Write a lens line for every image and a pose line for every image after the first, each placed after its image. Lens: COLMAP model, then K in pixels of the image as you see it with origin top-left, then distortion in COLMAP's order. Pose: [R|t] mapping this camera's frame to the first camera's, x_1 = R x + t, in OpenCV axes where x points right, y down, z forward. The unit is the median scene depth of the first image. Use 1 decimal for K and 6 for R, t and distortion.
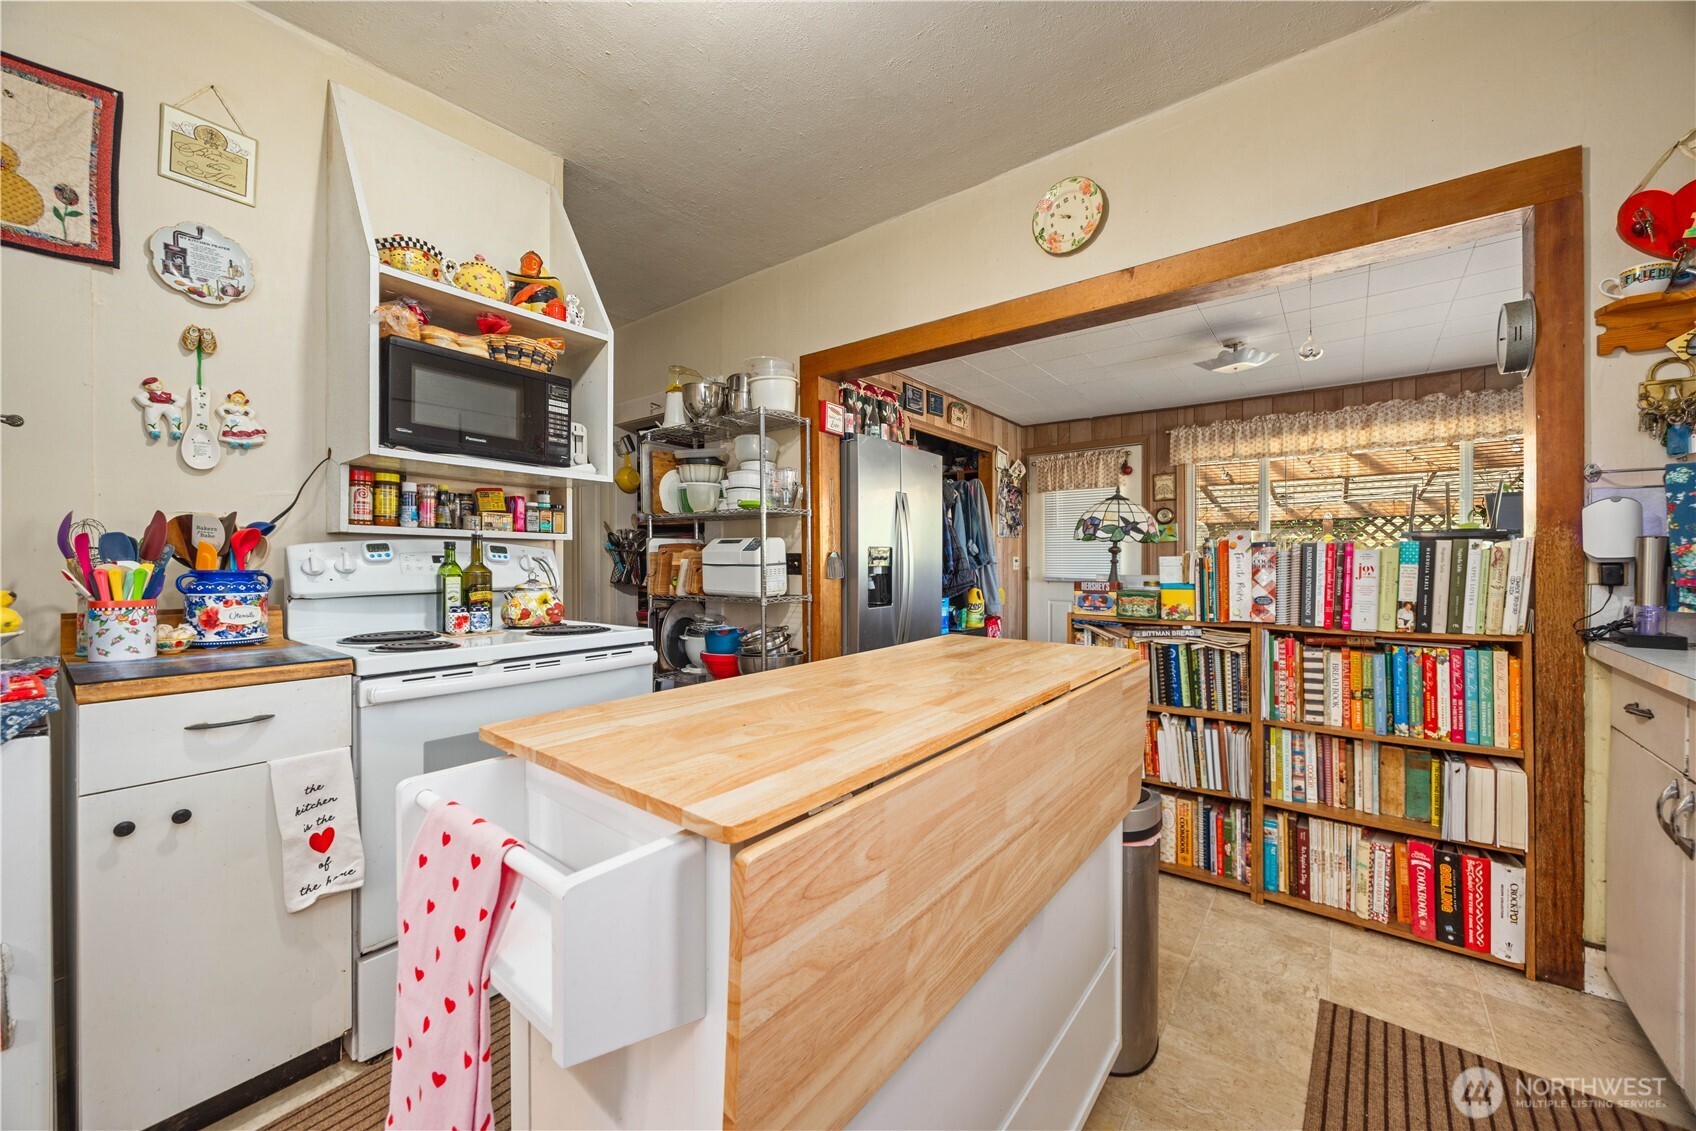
lens RADIAL K [[644.3, 0, 840.6], [0, 644.3, 564.3], [0, 0, 1]] dist [-0.001192, -0.000429]
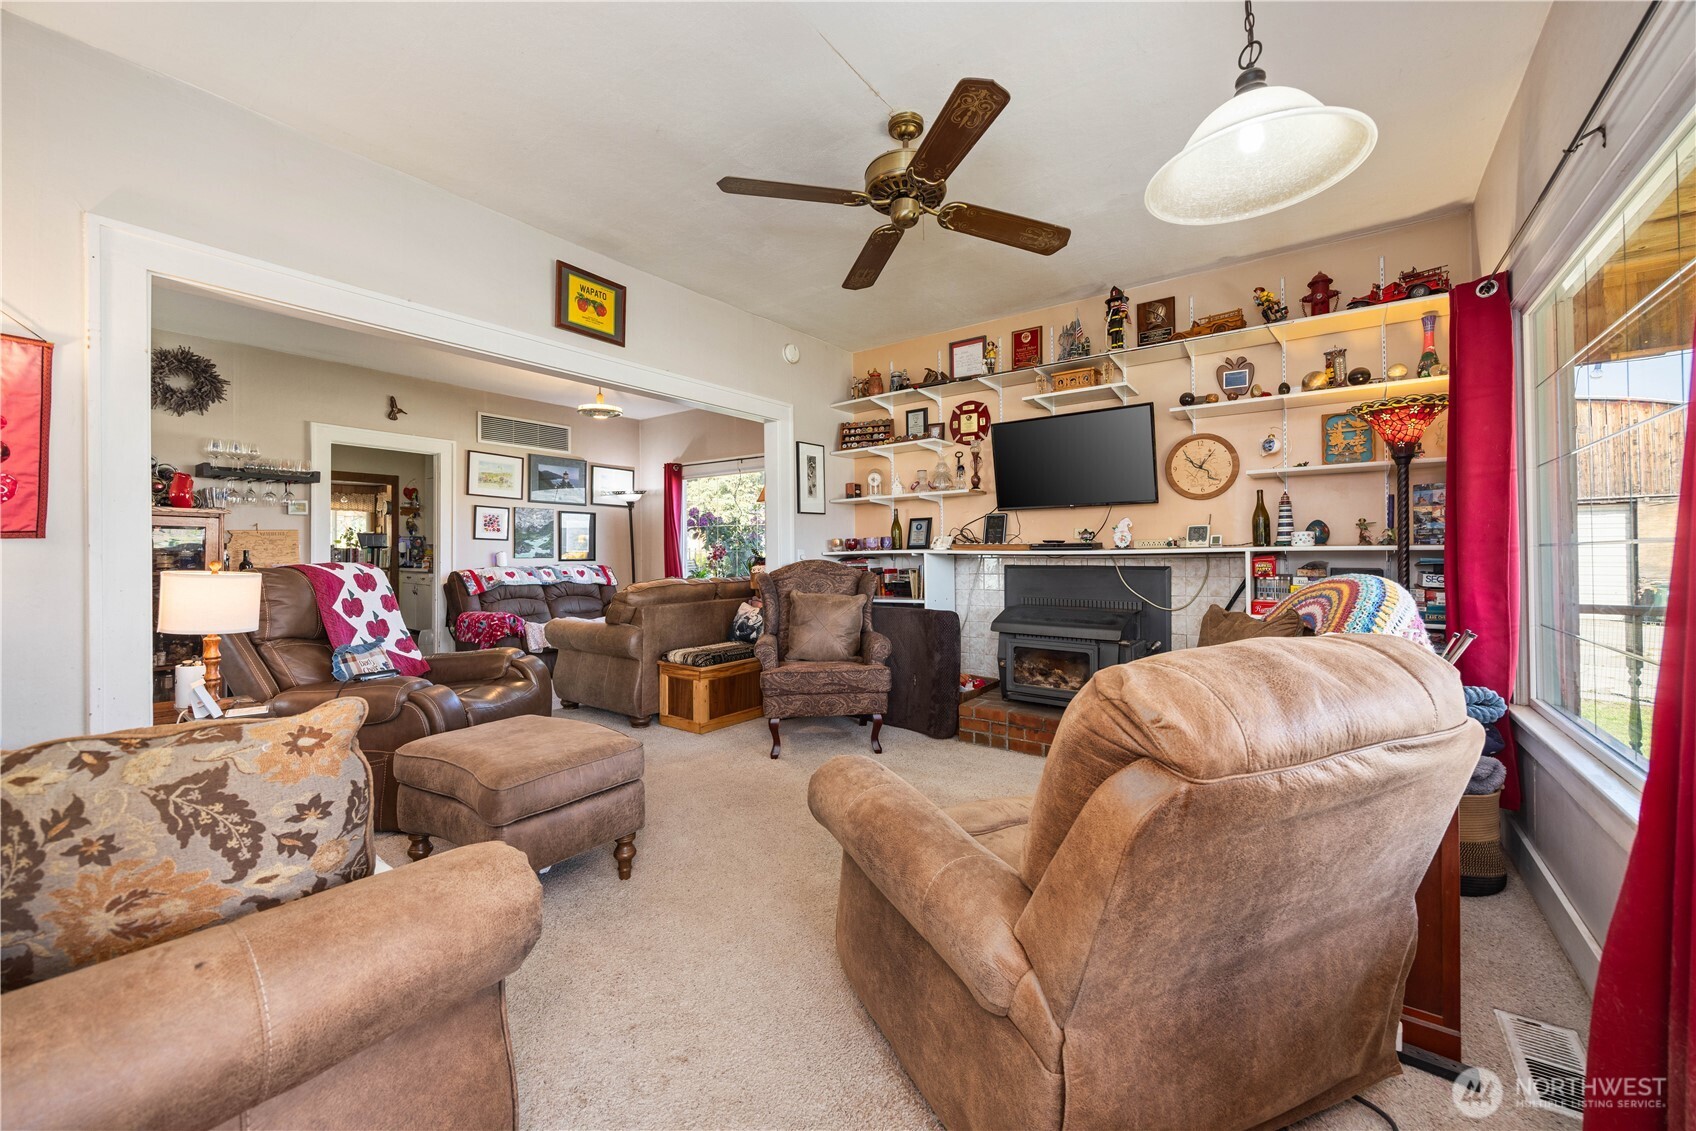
lens RADIAL K [[622.3, 0, 847.4], [0, 622.3, 546.6], [0, 0, 1]] dist [0.000482, -0.000047]
pose [[-0.020822, 0.012138, 0.999710, -2.810311], [0.003483, 0.999921, -0.012068, 0.012627], [-0.999777, 0.003231, -0.020862, -1.802605]]
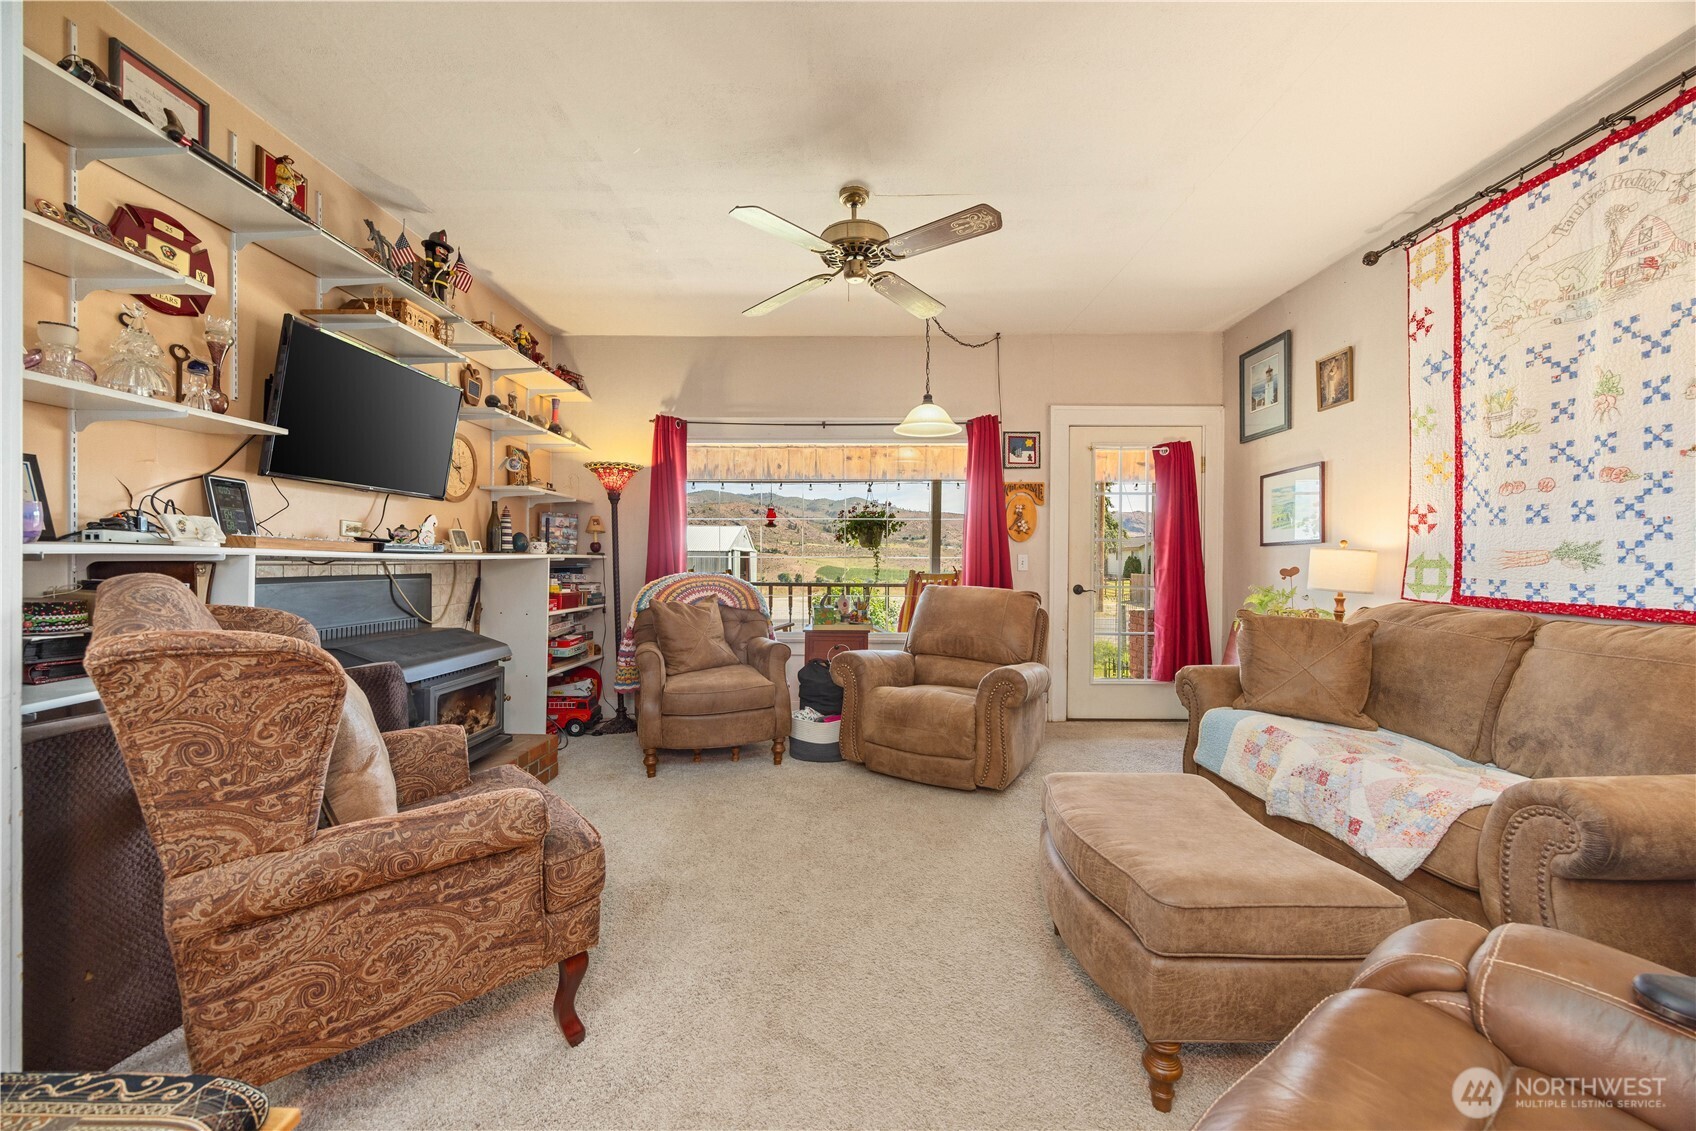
lens RADIAL K [[644.3, 0, 840.6], [0, 644.3, 564.3], [0, 0, 1]] dist [-0.001192, -0.000429]
pose [[-0.790395, -0.003300, -0.612589, -1.369279], [-0.008061, 0.999955, 0.005015, 0.015196], [0.612545, 0.008902, -0.790386, -1.071617]]
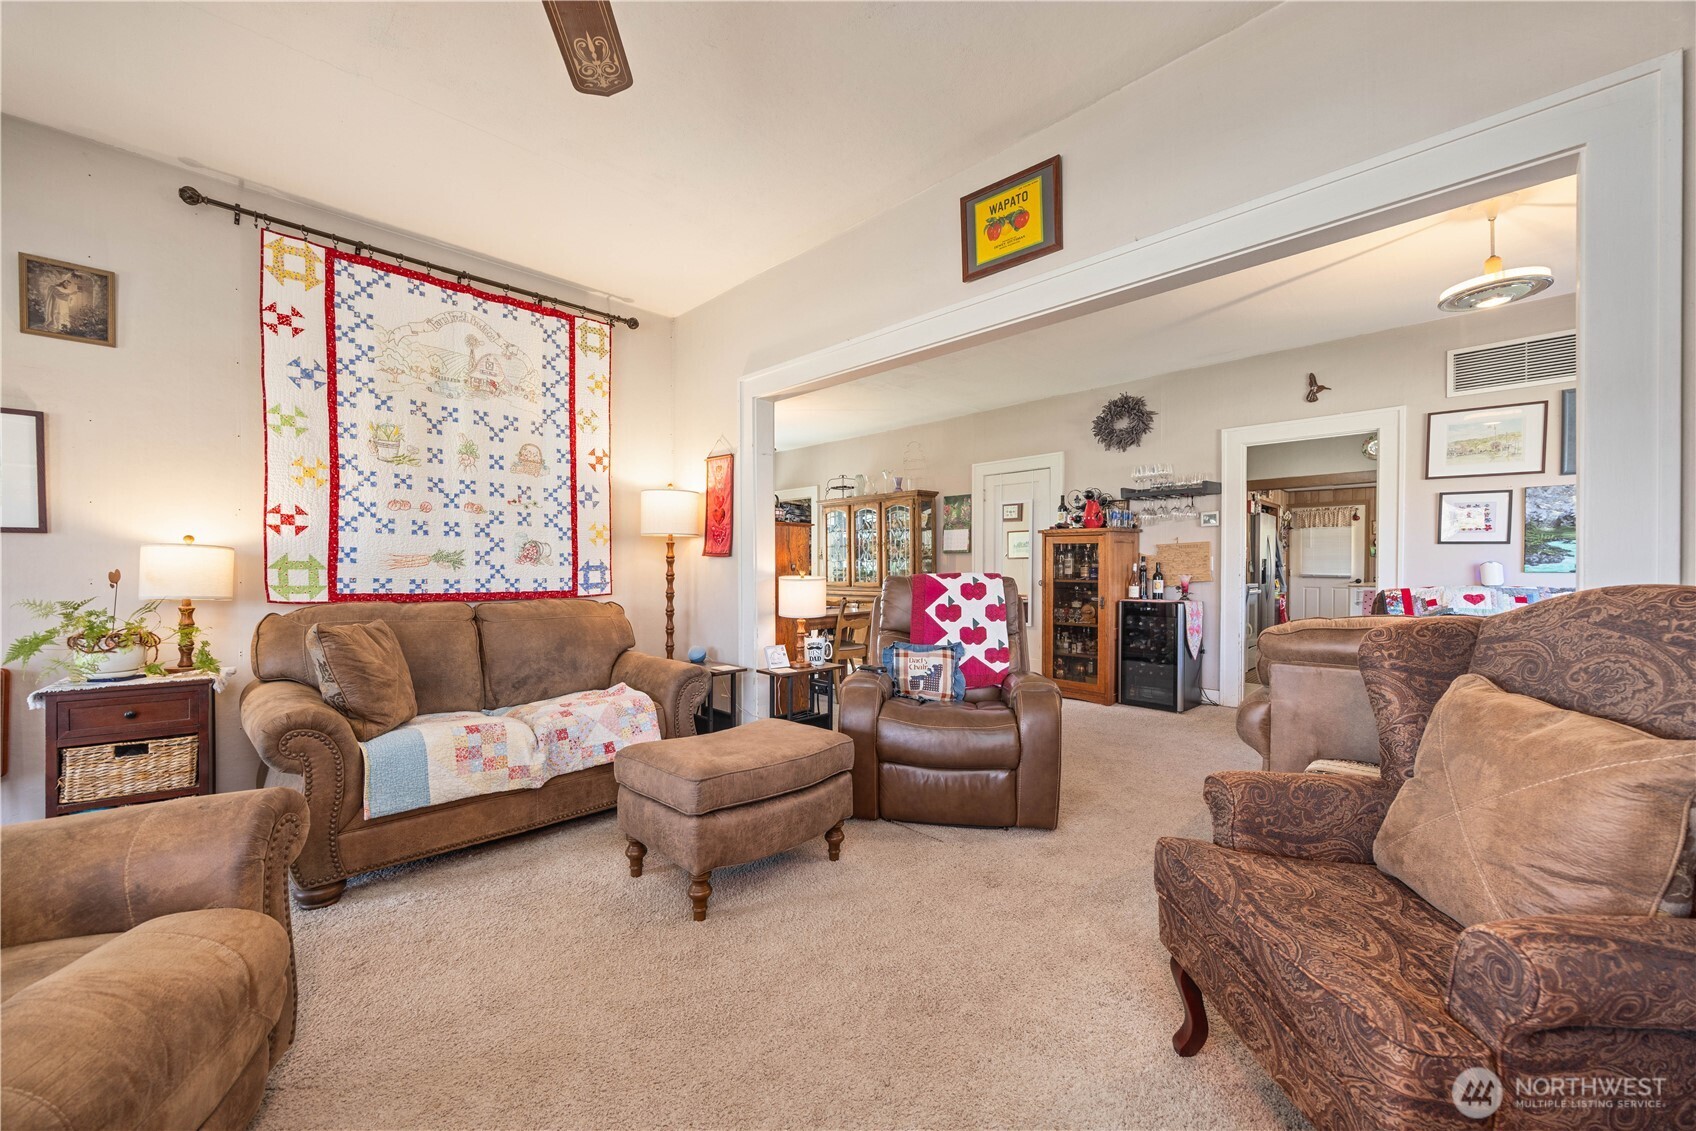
lens RADIAL K [[665.9, 0, 845.5], [0, 665.9, 572.3], [0, 0, 1]] dist [-0.000343, -0.000064]
pose [[0.994649, 0.000384, -0.103316, -1.755803], [-0.000200, 0.999998, 0.001793, 0.021685], [0.103316, -0.001763, 0.994647, -2.283593]]
